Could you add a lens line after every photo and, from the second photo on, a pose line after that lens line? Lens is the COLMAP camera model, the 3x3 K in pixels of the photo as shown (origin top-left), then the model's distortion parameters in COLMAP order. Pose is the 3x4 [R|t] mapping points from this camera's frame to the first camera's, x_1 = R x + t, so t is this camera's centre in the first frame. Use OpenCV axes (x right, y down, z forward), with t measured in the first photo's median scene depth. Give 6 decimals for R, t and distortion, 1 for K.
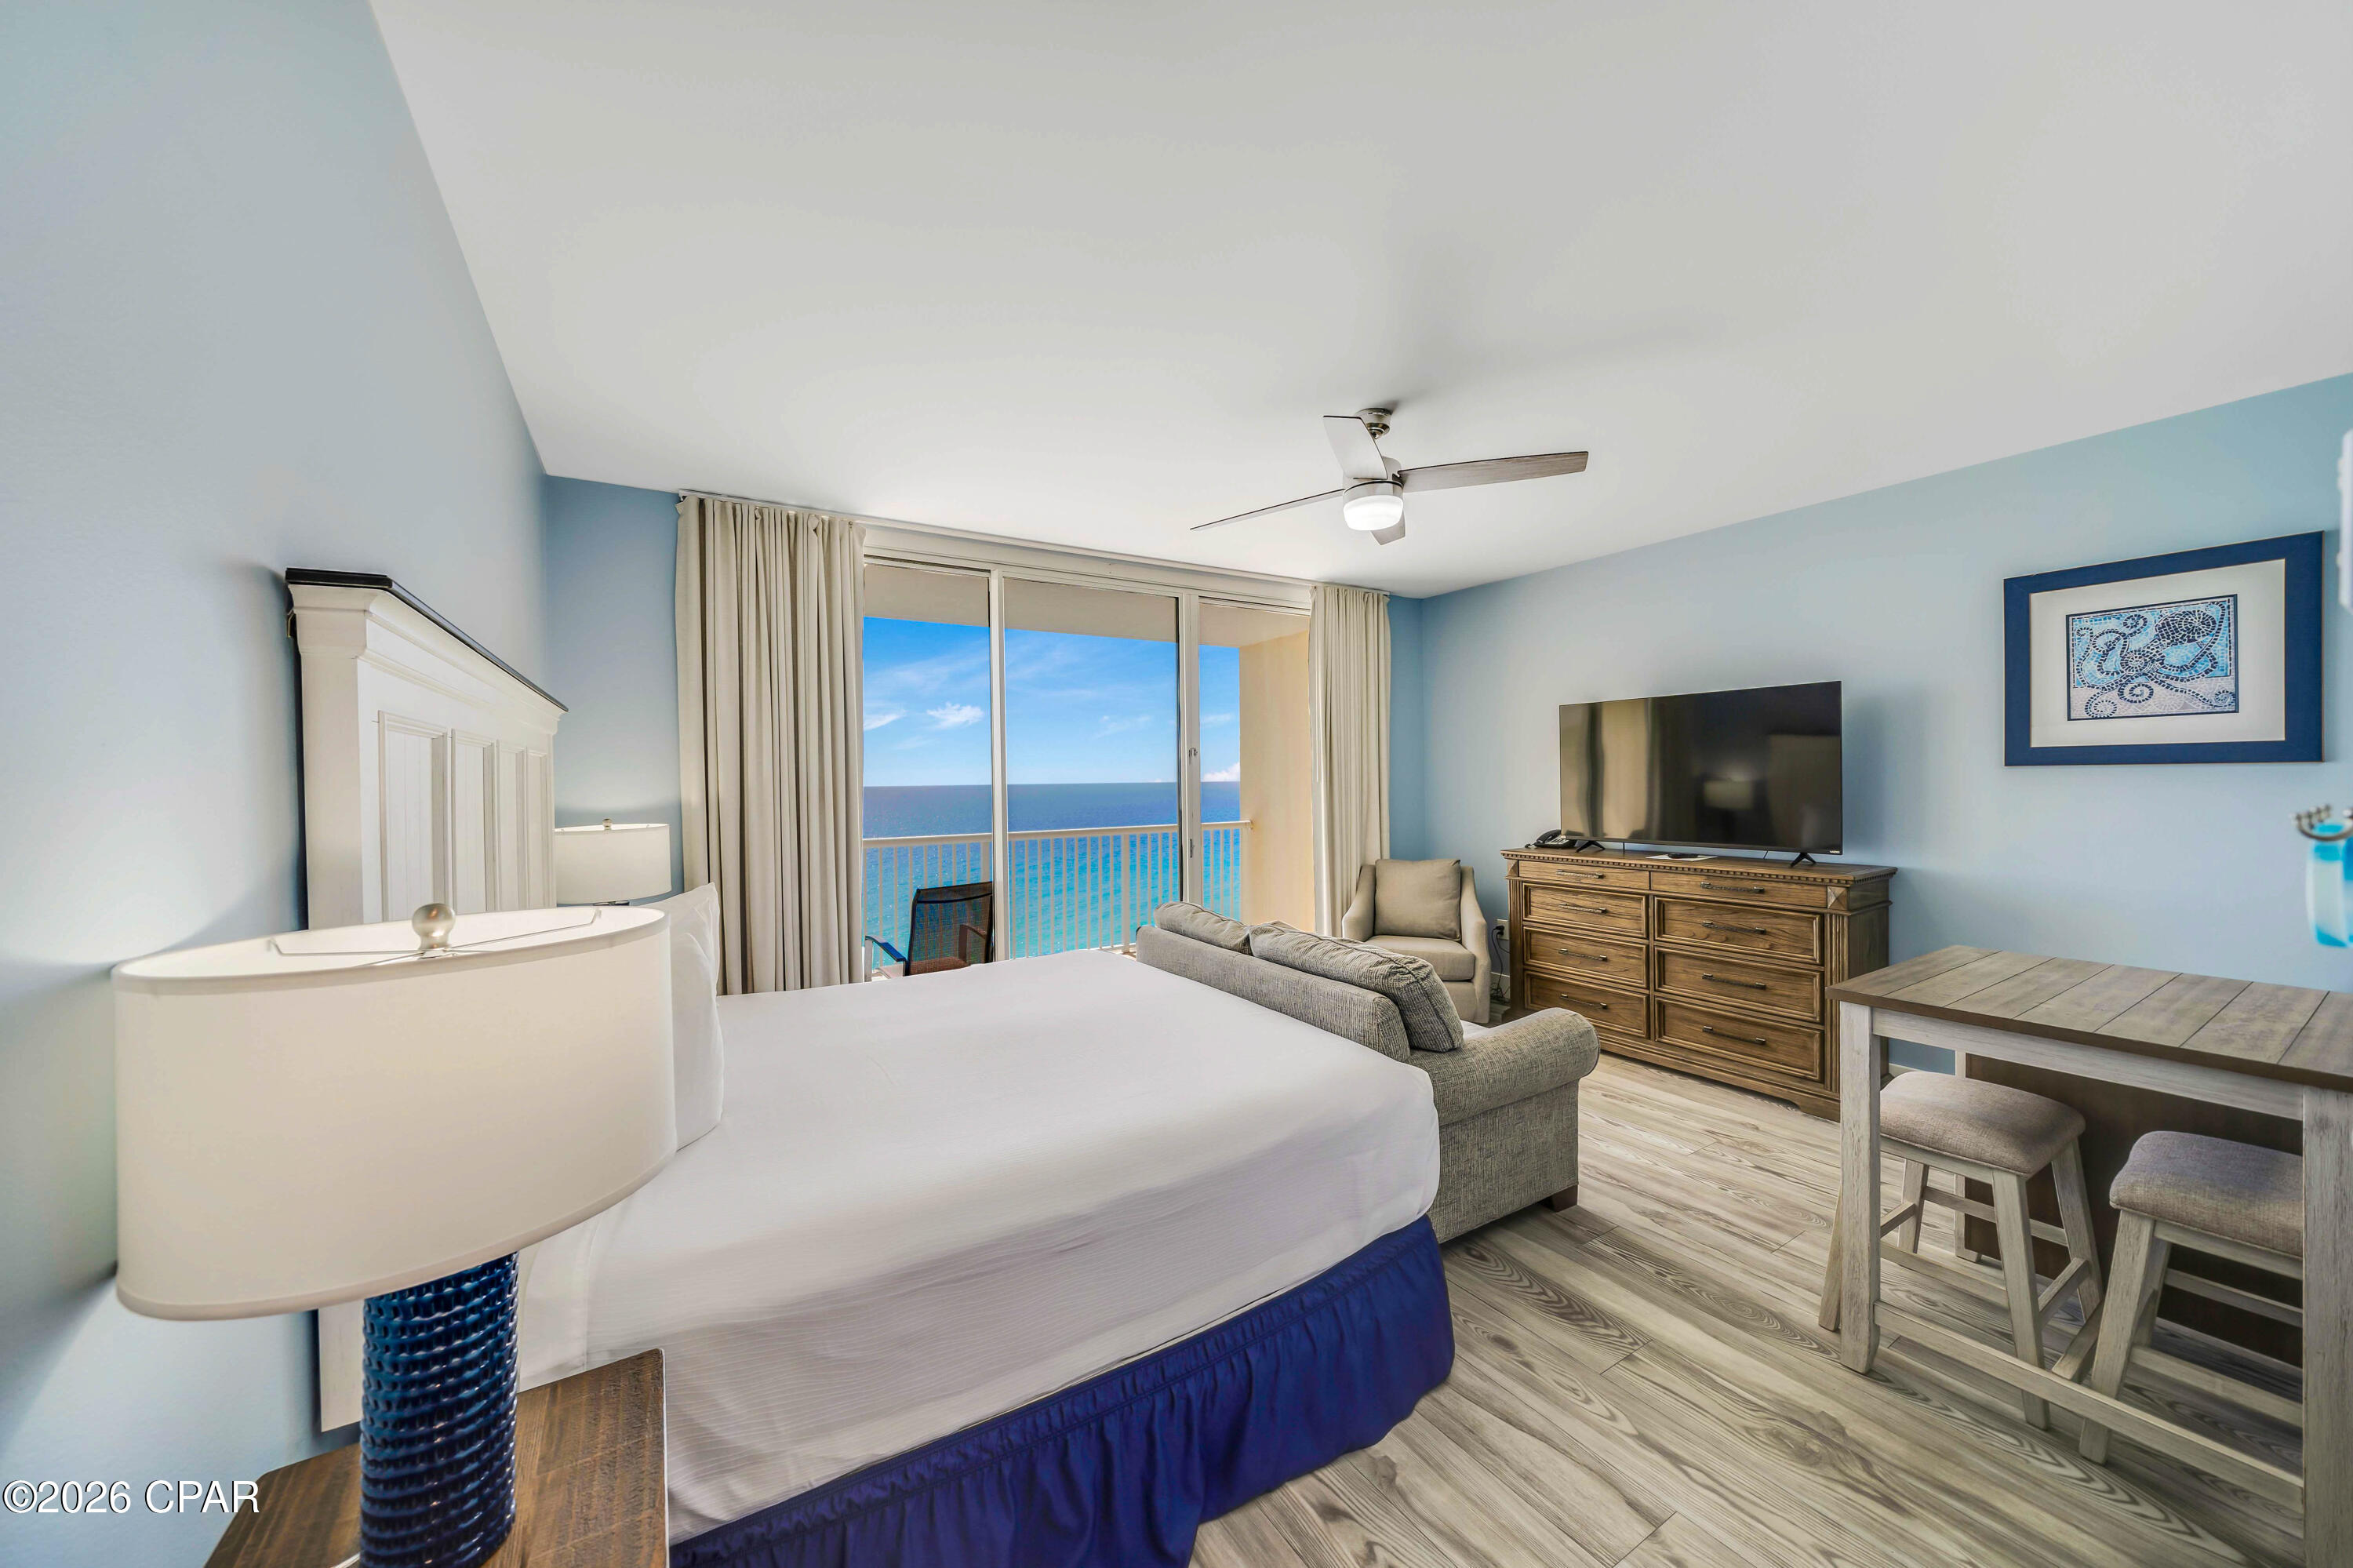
lens RADIAL K [[816.1, 0, 1168.2], [0, 816.1, 785.5], [0, 0, 1]] dist [-0.005343, 0.000569]
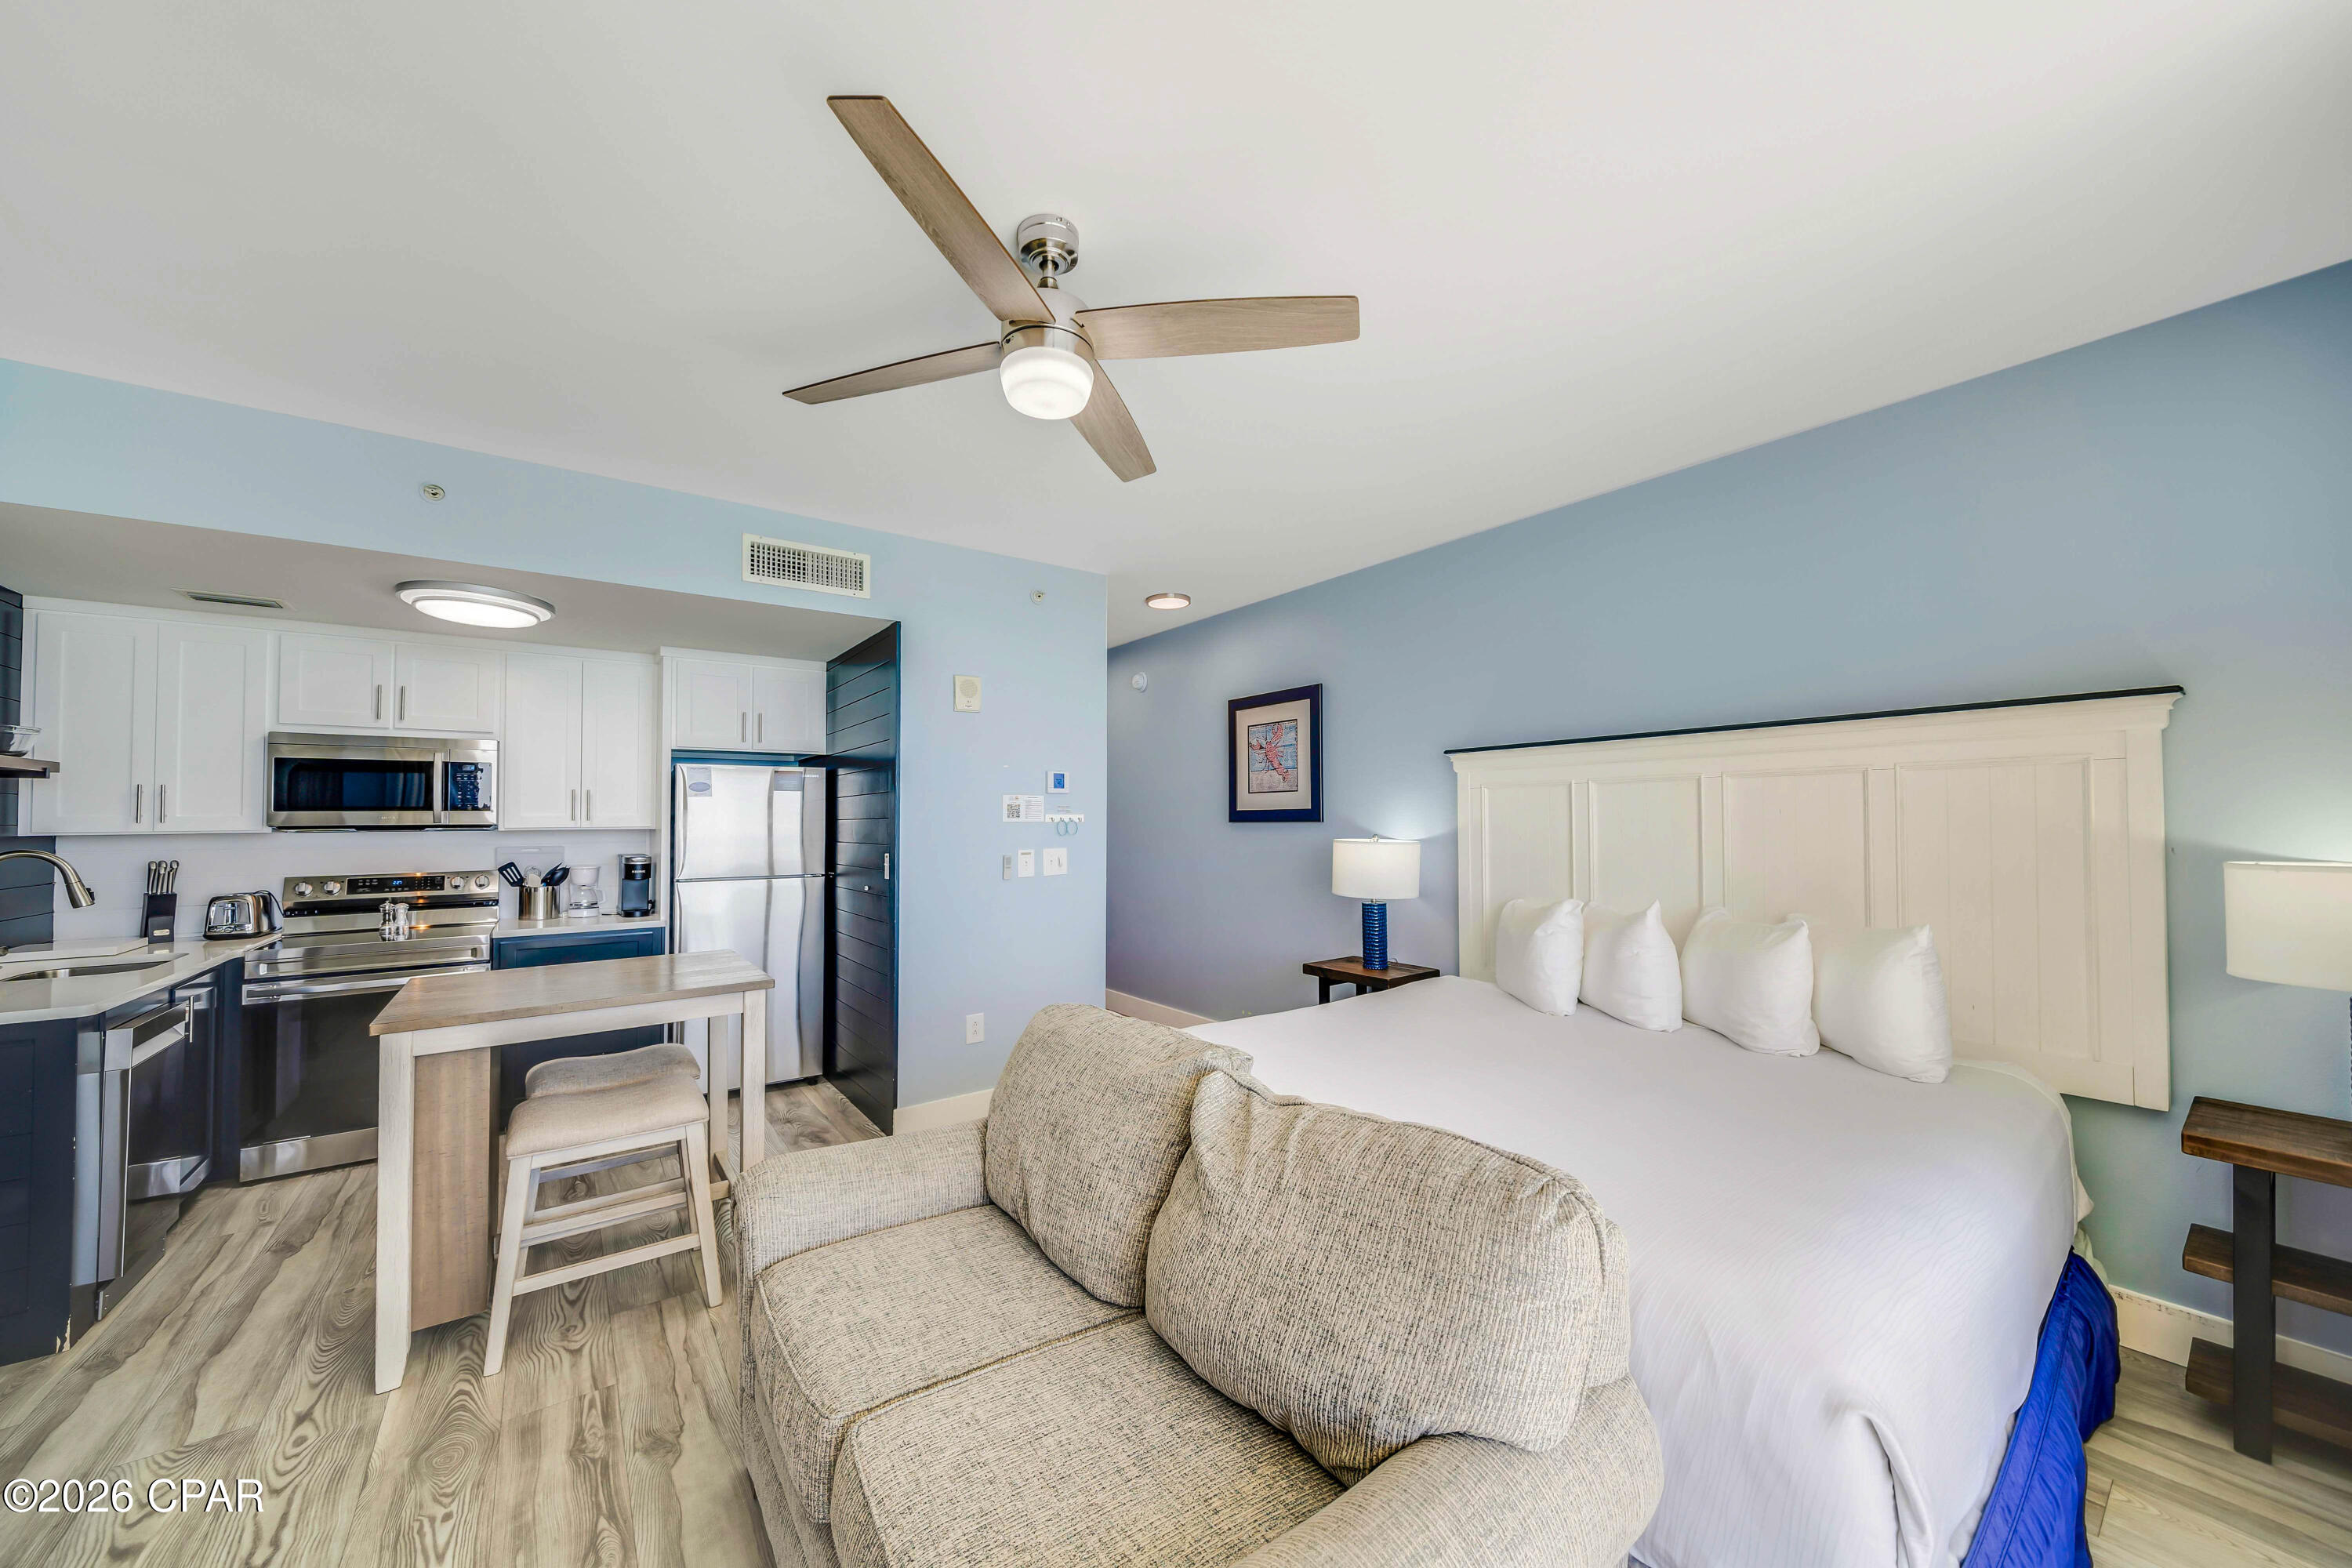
lens RADIAL K [[815.7, 0, 1157.4], [0, 815.7, 806.1], [0, 0, 1]] dist [-0.005343, 0.000569]
pose [[-0.996132, 0.017238, -0.086160, 0.202805], [0.018327, 0.999762, -0.011865, 0.001730], [0.085935, -0.013398, -0.996211, 1.523342]]
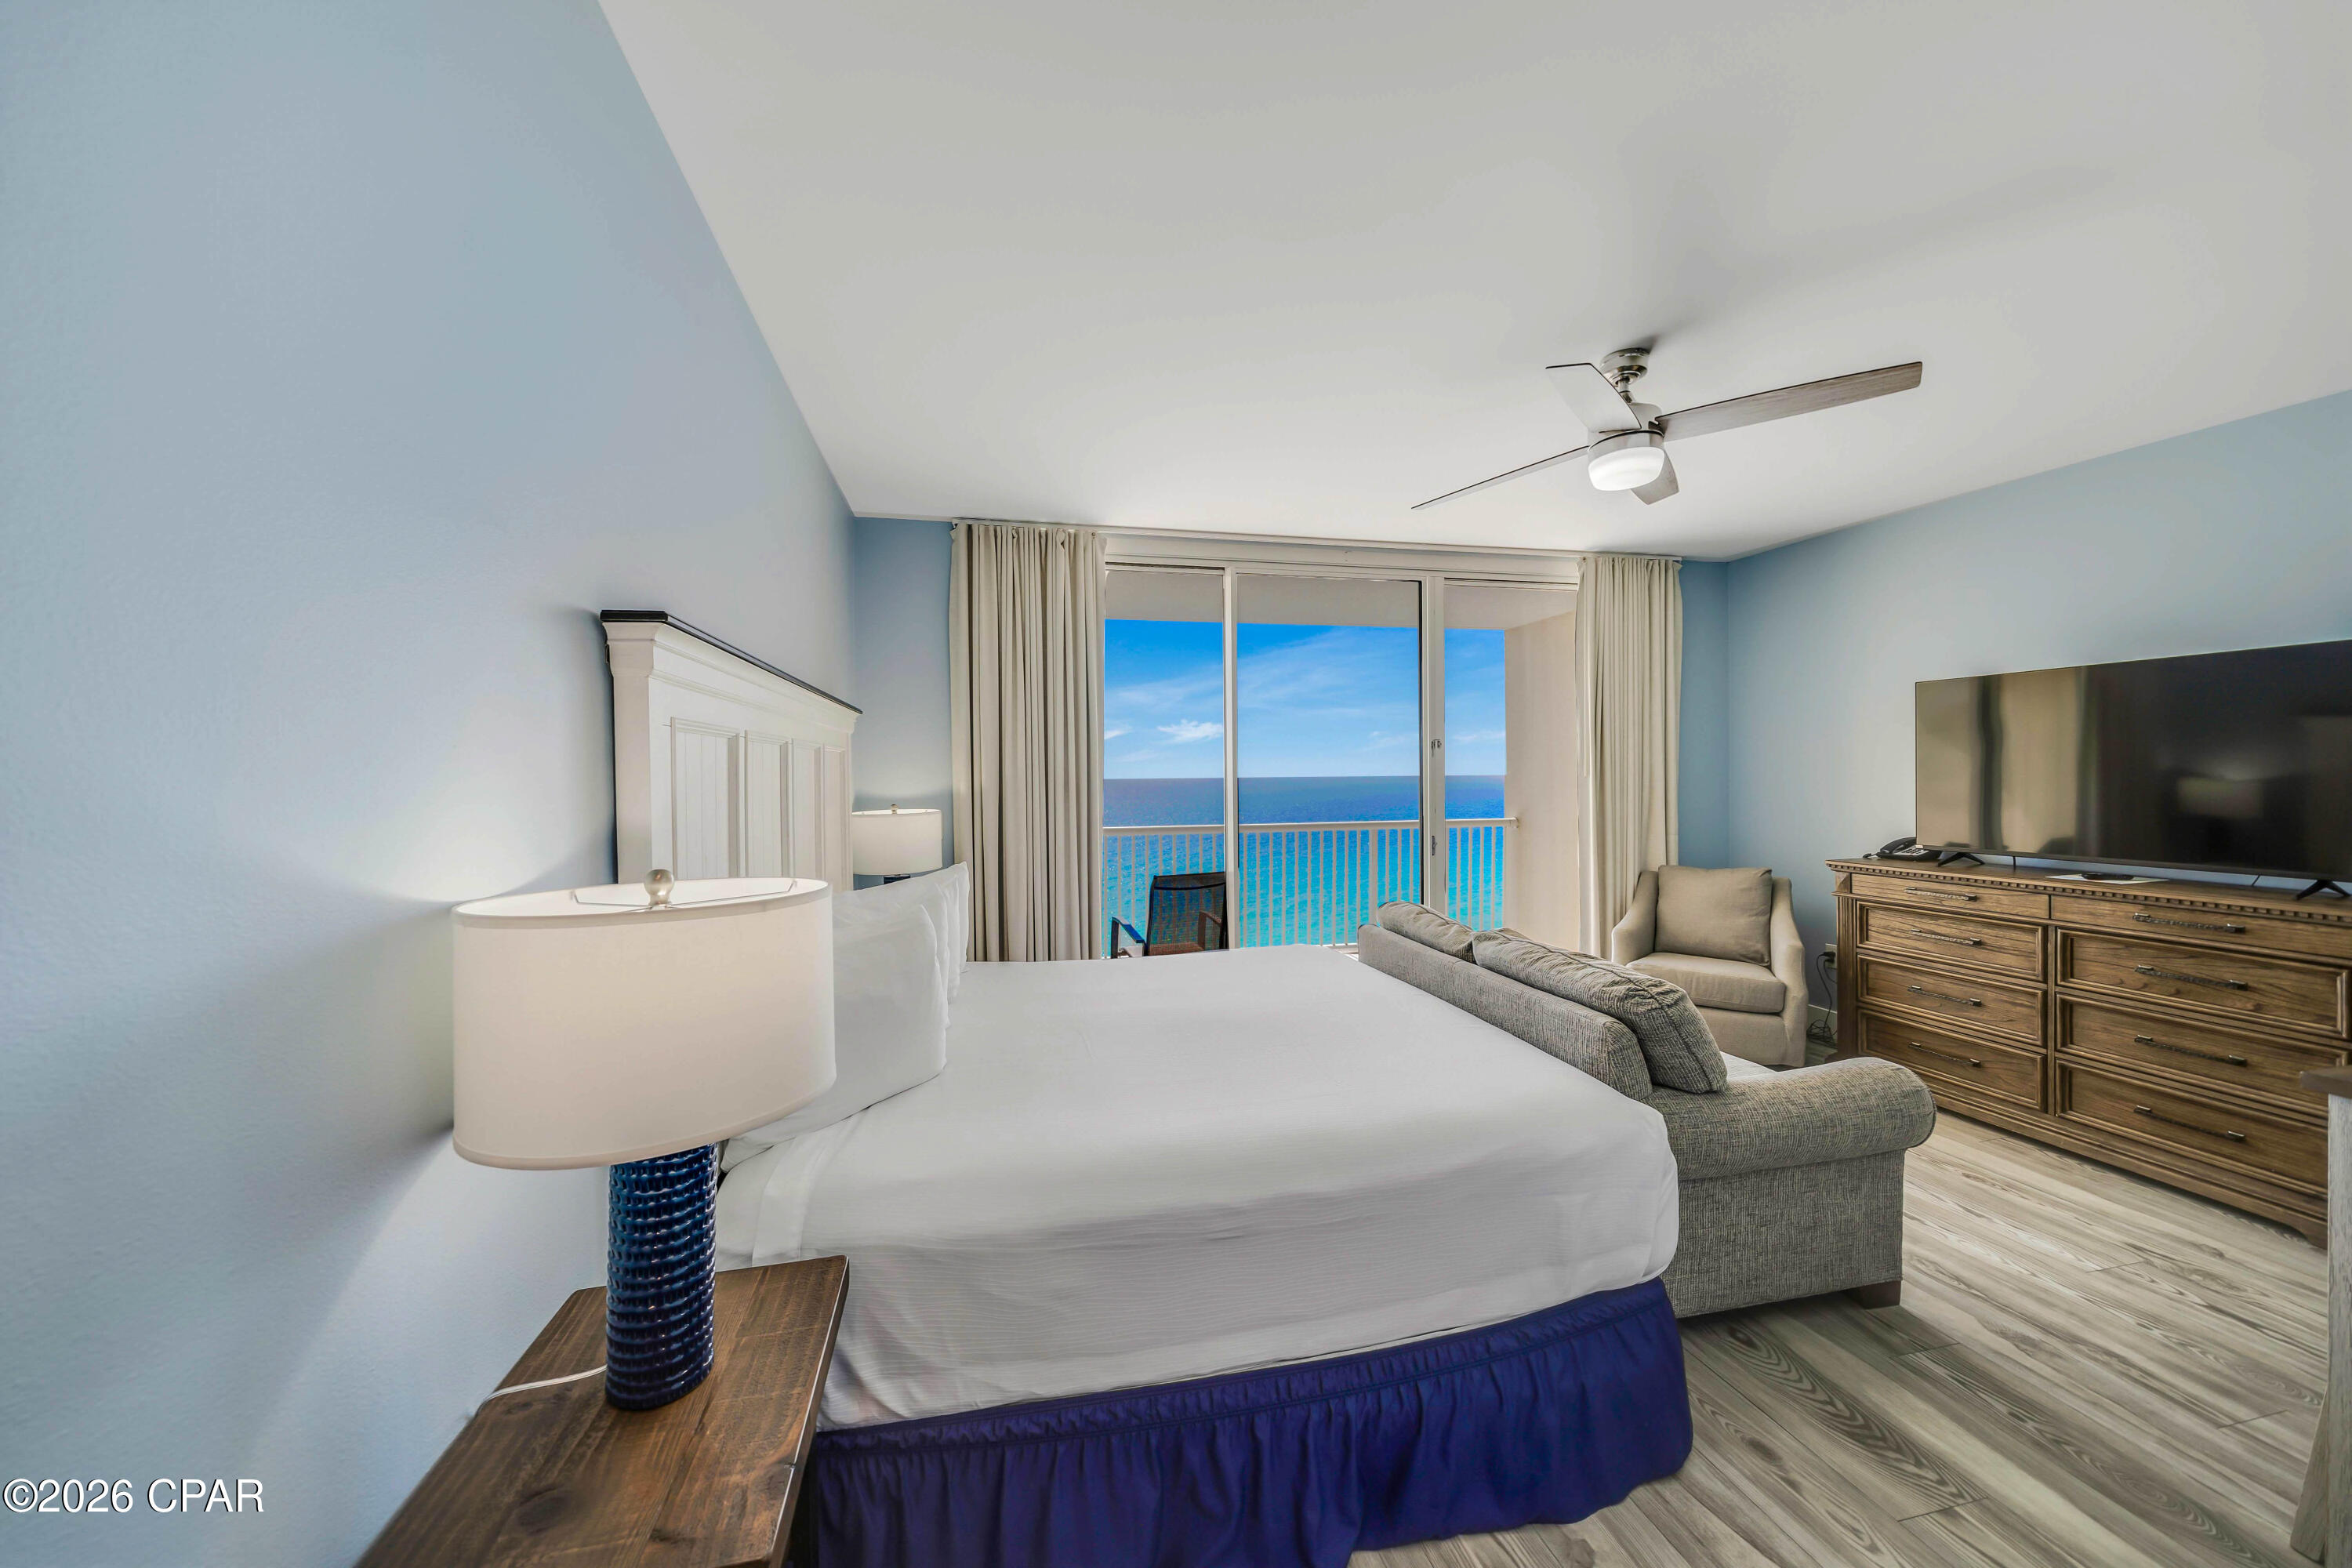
lens RADIAL K [[815.7, 0, 1170.7], [0, 815.7, 783.3], [0, 0, 1]] dist [-0.005343, 0.000569]
pose [[0.947098, 0.008082, -0.320844, 0.067649], [-0.006072, 0.999955, 0.007263, -0.000731], [0.320888, -0.004930, 0.947104, 0.014134]]
